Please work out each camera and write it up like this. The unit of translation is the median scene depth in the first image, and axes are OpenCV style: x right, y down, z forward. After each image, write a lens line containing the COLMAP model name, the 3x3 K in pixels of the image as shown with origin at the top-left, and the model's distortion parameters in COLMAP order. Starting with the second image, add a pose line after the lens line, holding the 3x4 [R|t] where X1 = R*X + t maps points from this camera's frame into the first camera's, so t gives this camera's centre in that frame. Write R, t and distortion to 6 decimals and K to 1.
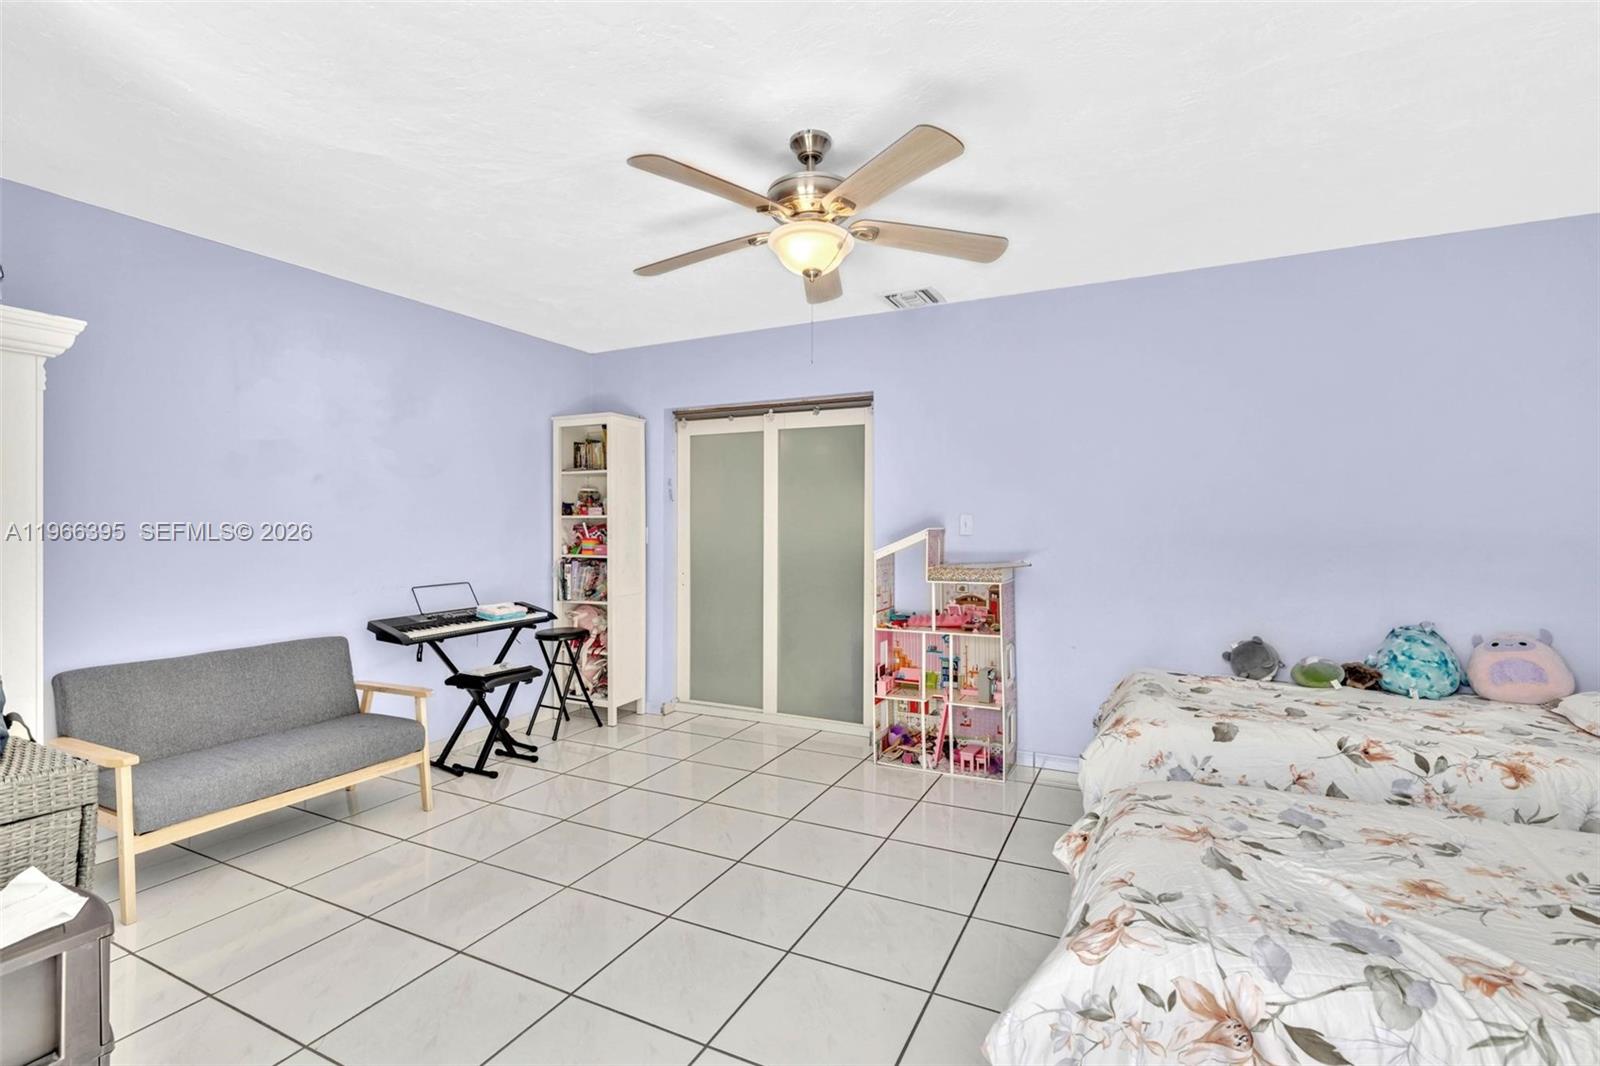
lens RADIAL K [[752.6, 0, 799.2], [0, 752.6, 515.3], [0, 0, 1]] dist [-0.005463, 0.000736]
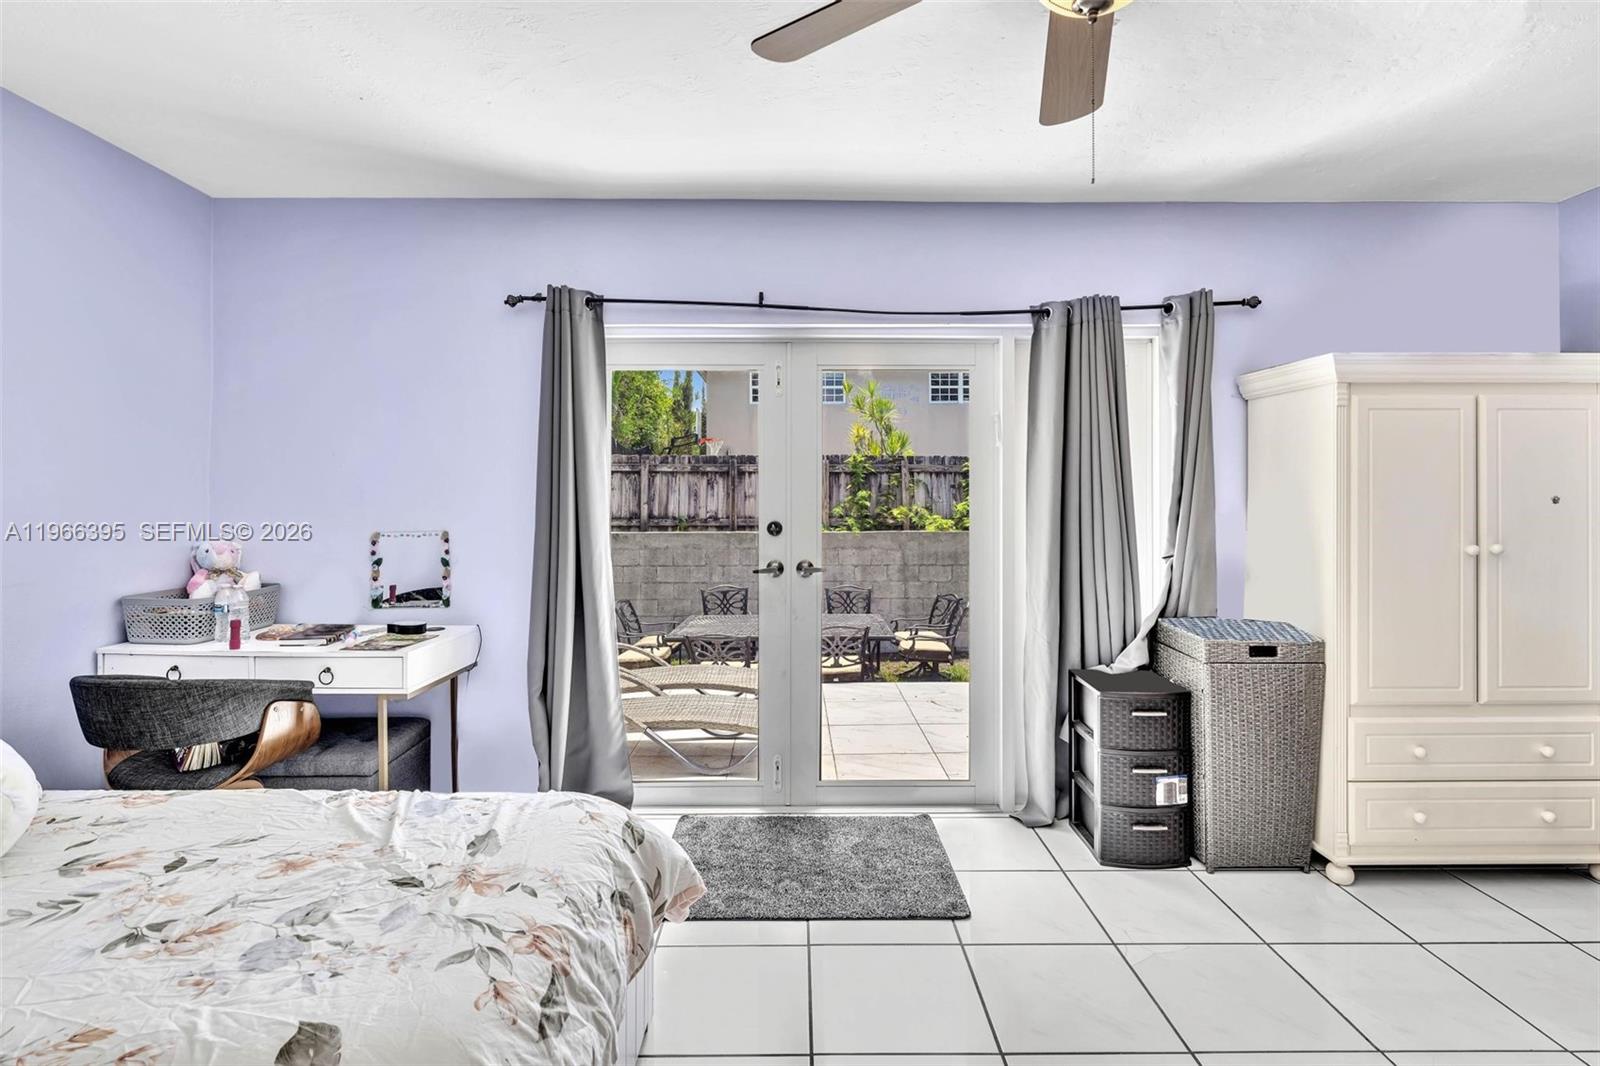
lens RADIAL K [[752.6, 0, 799.2], [0, 752.6, 515.3], [0, 0, 1]] dist [-0.005463, 0.000736]
pose [[-0.893669, 0.008780, -0.448640, 0.600892], [0.006962, 0.999960, 0.005701, 0.021308], [0.448672, 0.001972, -0.893694, 1.975044]]
